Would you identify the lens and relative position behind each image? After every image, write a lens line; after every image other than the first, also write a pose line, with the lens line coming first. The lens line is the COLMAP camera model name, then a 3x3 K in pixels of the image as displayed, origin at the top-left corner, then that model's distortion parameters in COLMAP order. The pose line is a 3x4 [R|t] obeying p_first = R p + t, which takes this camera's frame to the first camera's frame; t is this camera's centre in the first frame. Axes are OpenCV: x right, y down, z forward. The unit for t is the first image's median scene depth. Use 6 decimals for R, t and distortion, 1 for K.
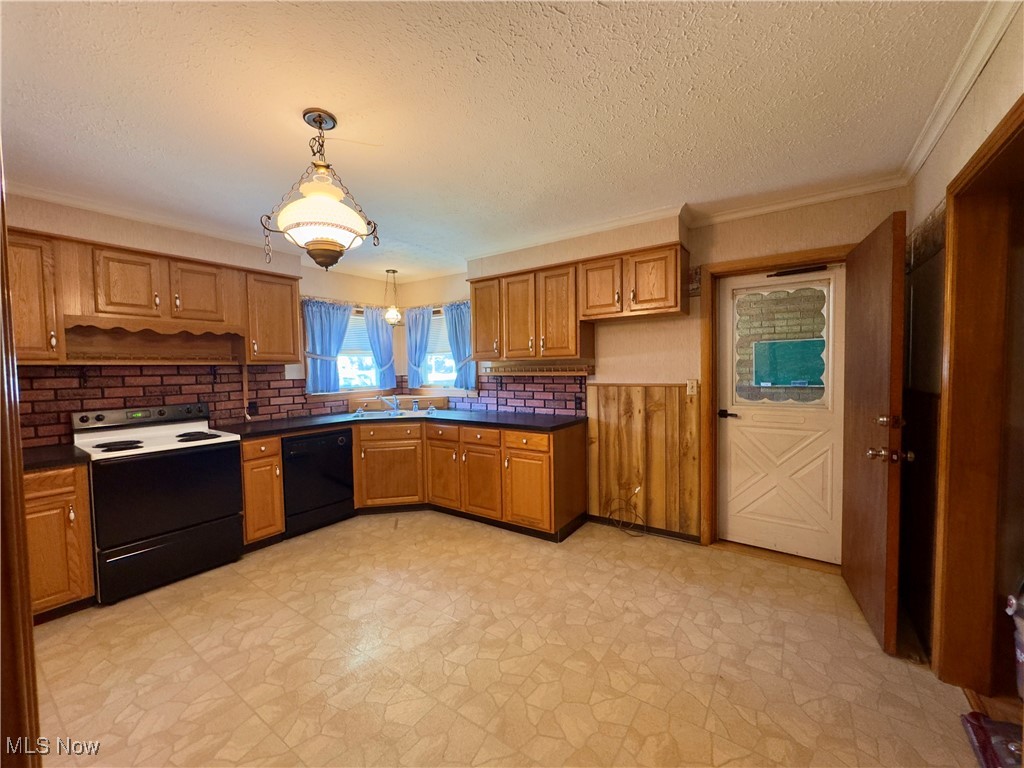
lens RADIAL K [[412.2, 0, 512.0], [0, 412.2, 384.0], [0, 0, 1]] dist [0.000402, 0.000056]
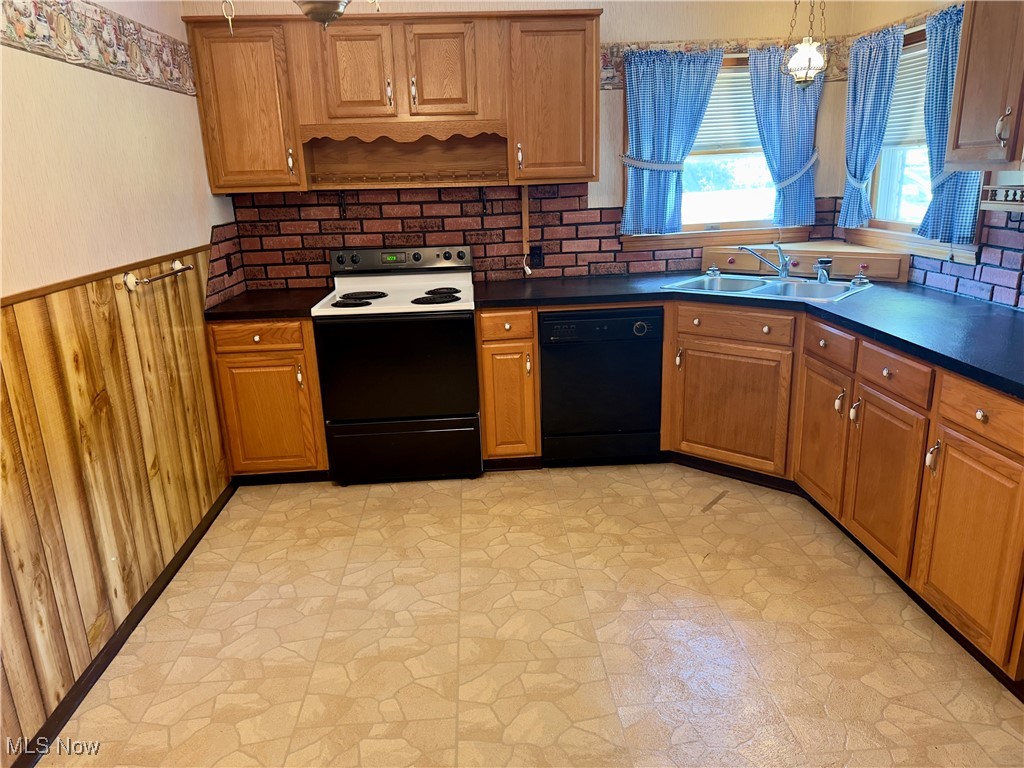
lens RADIAL K [[716.8, 0, 512.0], [0, 716.8, 384.0], [0, 0, 1]] dist [0.098104, -0.122551]
pose [[0.626461, 0.213269, -0.749709, 0.207725], [-0.009827, 0.963924, 0.265995, -0.043323], [0.779391, -0.159268, 0.605957, 0.262057]]
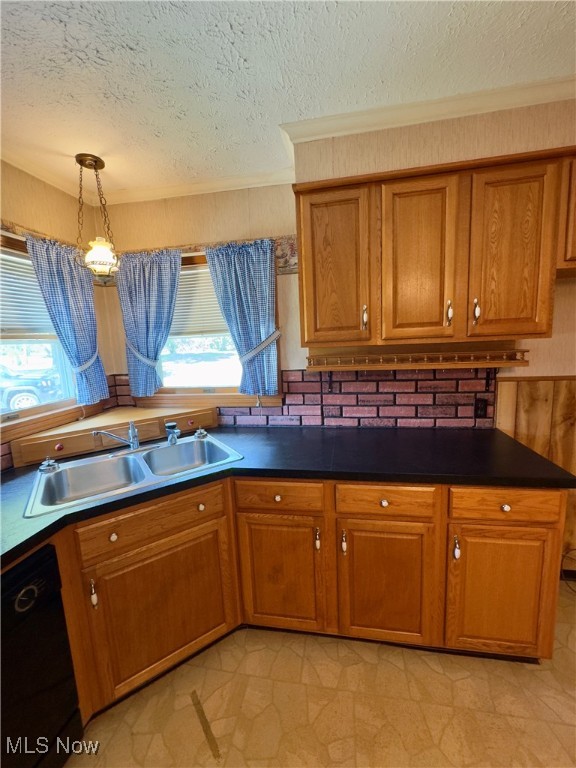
lens RADIAL K [[304.5, 0, 288.0], [0, 304.5, 384.0], [0, 0, 1]] dist [0.000131, 0.000044]
pose [[0.904906, -0.080999, 0.417834, -0.298602], [0.045929, 0.994575, 0.093335, -0.048320], [-0.423127, -0.065269, 0.903717, 0.671413]]
